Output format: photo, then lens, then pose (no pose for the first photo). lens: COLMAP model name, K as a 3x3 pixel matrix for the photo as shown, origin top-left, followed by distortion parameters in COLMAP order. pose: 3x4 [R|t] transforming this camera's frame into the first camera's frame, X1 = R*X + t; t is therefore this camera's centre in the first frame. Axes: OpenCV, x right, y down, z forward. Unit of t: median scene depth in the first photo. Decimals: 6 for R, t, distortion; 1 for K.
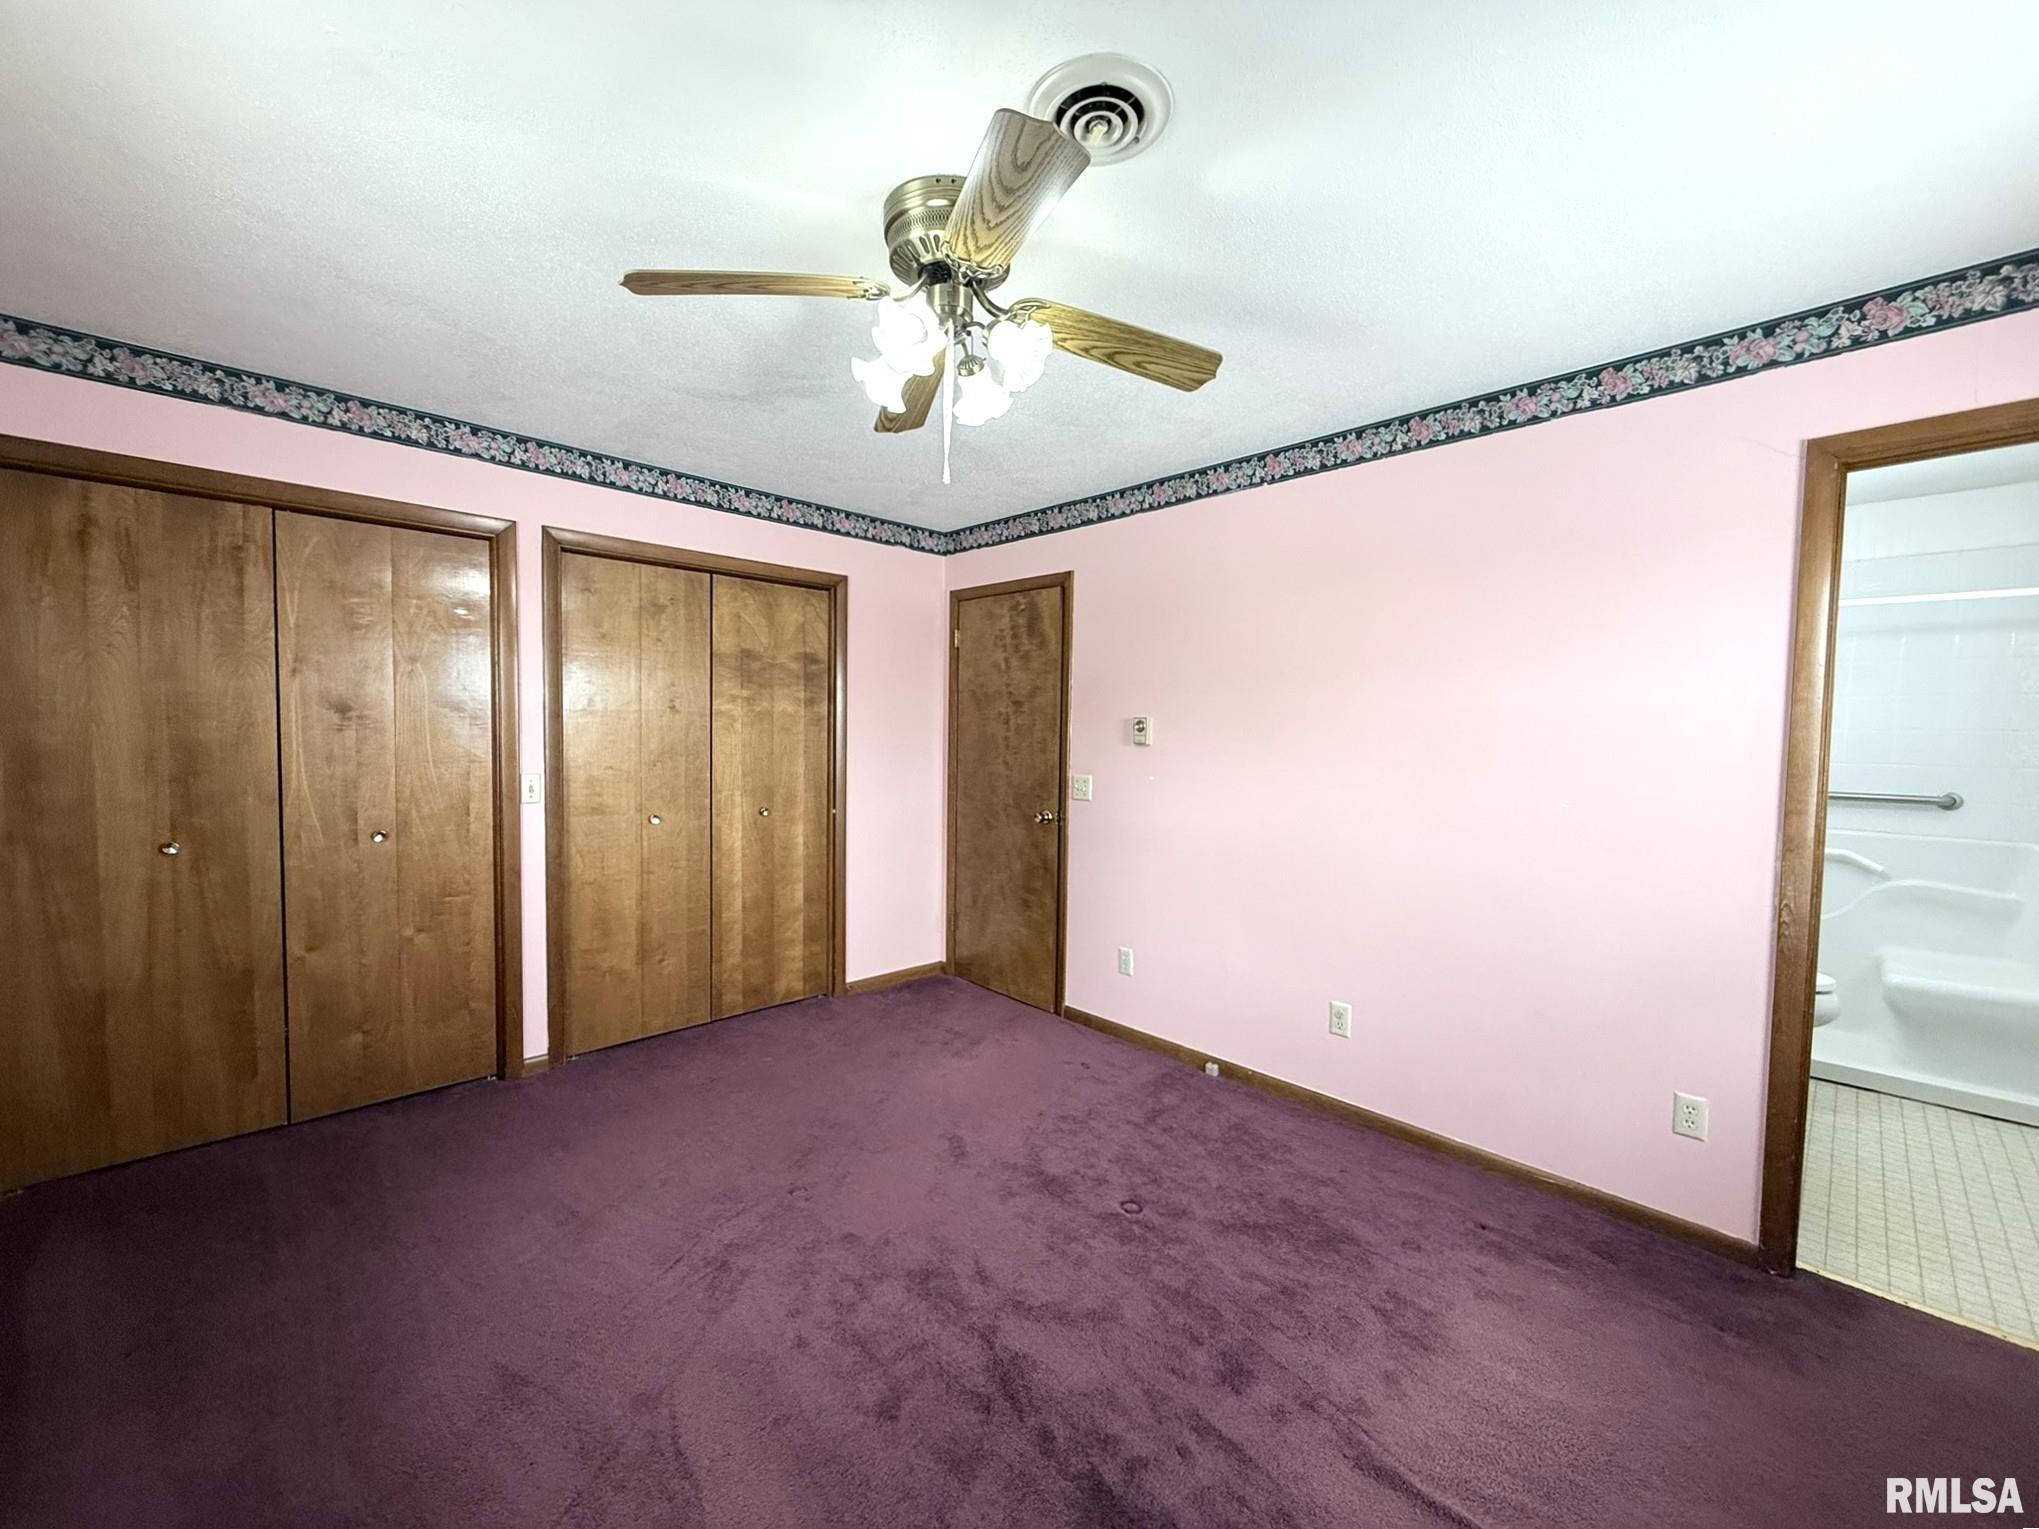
lens RADIAL K [[829.3, 0, 1016.2], [0, 829.3, 767.5], [0, 0, 1]] dist [-0.001349, 0.000097]
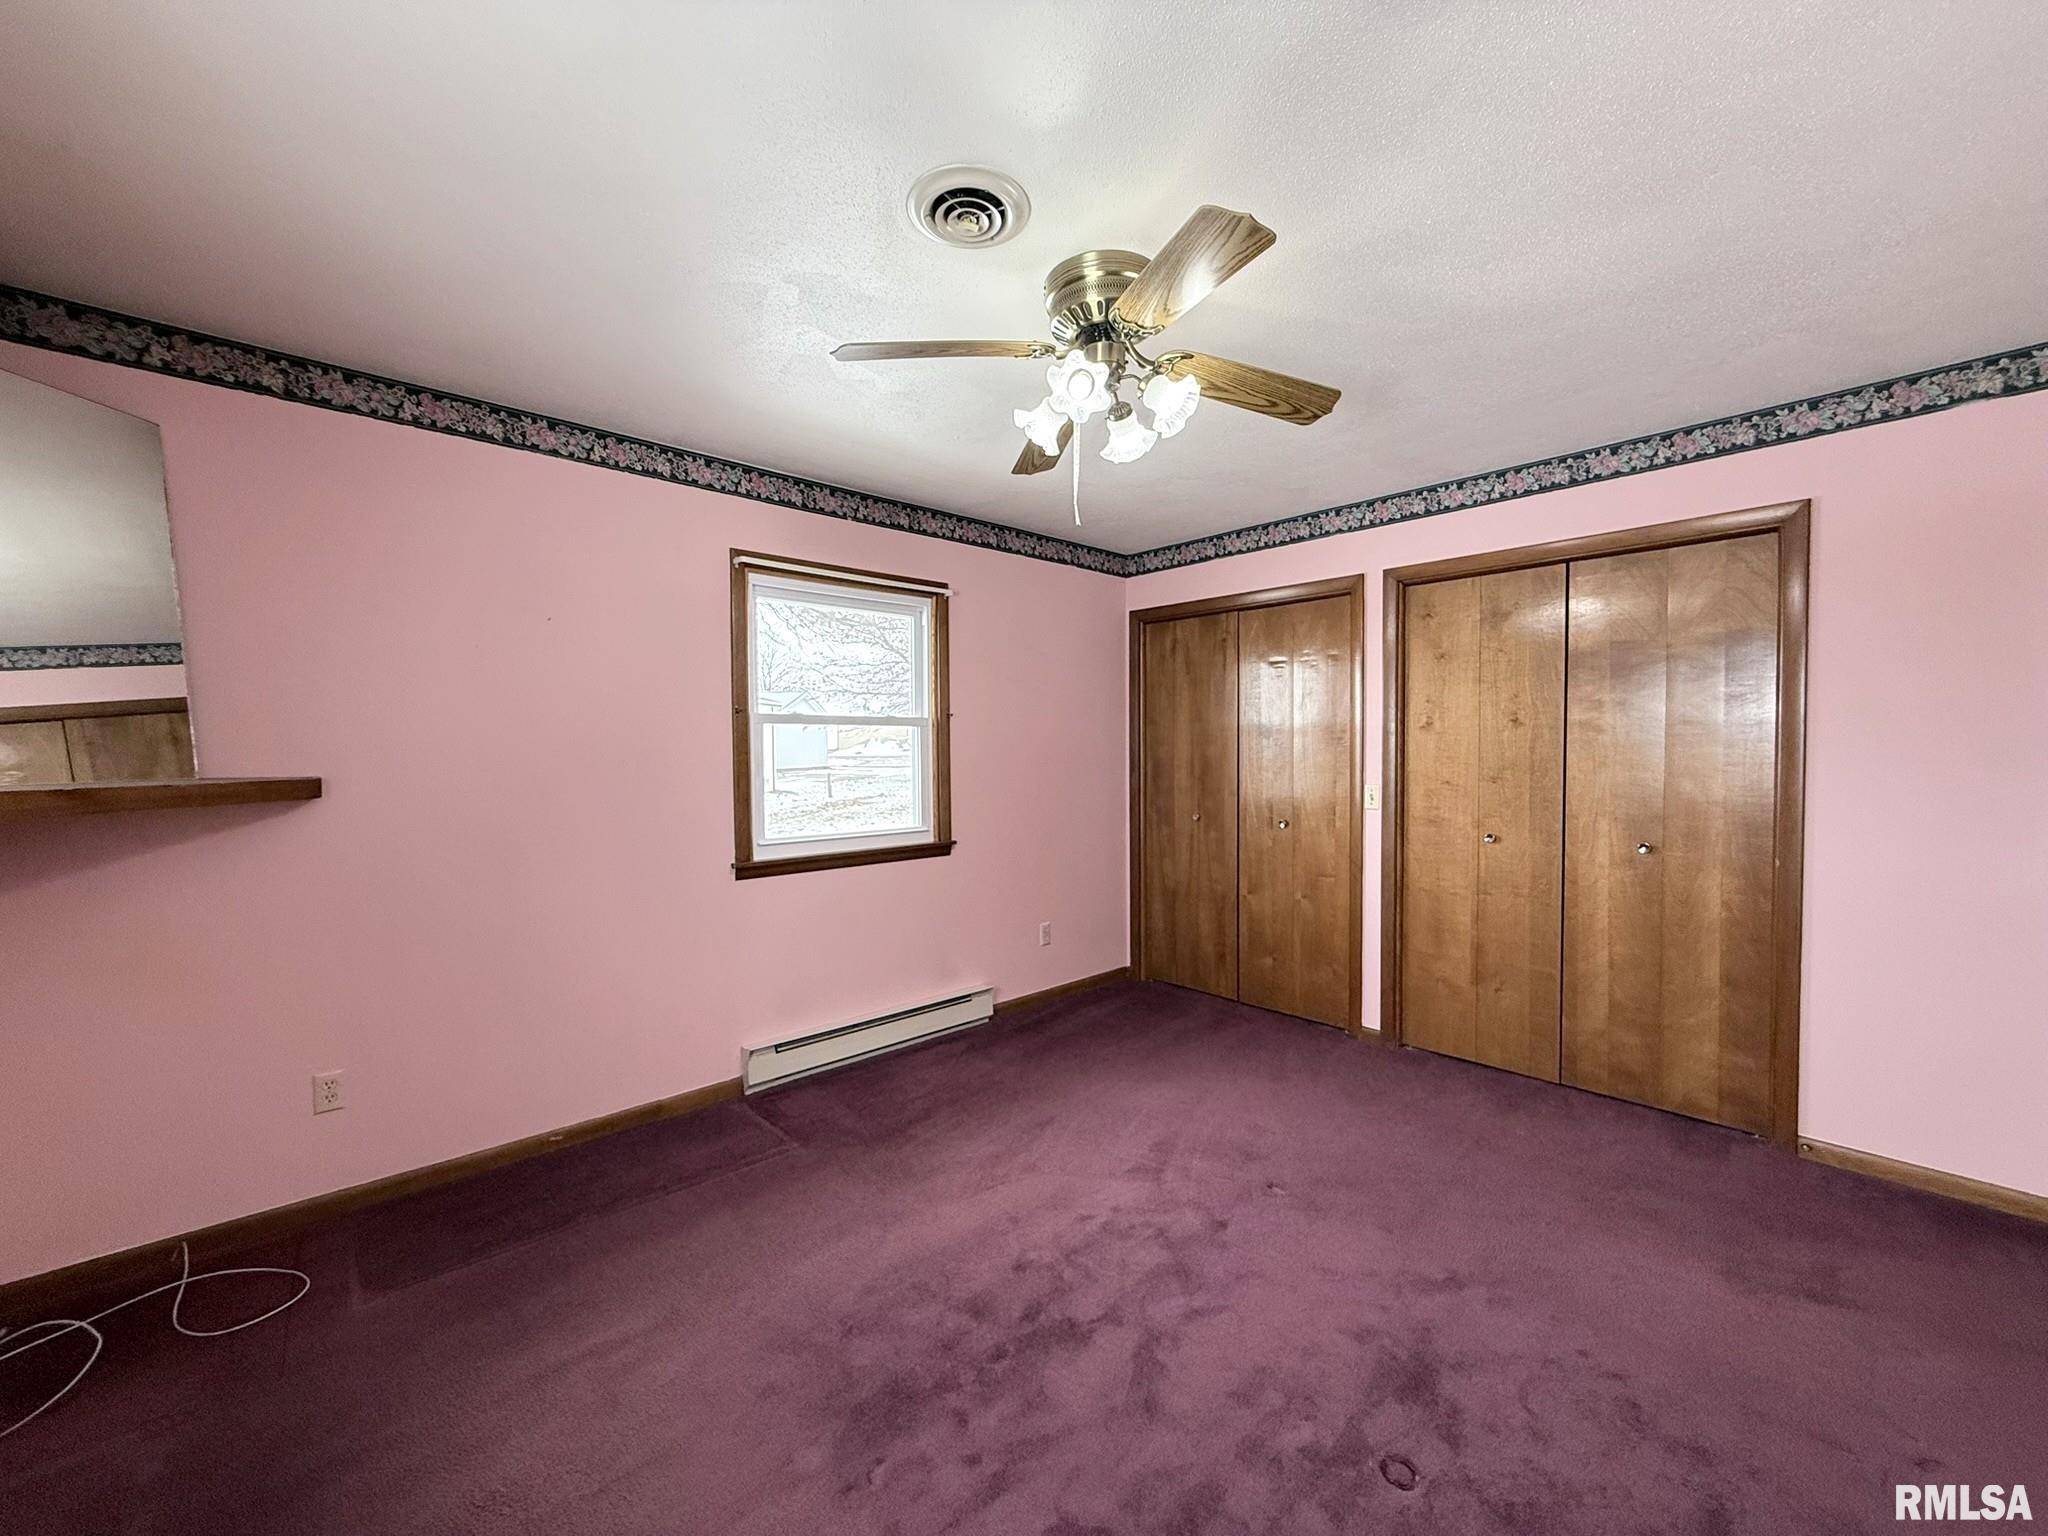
lens RADIAL K [[1030.5, 0, 1171.7], [0, 1030.5, 776.4], [0, 0, 1]] dist [-0.000735, -0.000052]
pose [[-0.053933, 0.006605, -0.998523, 0.826504], [-0.040892, 0.999125, 0.008818, -0.004326], [0.997707, 0.041308, -0.053616, 0.744489]]
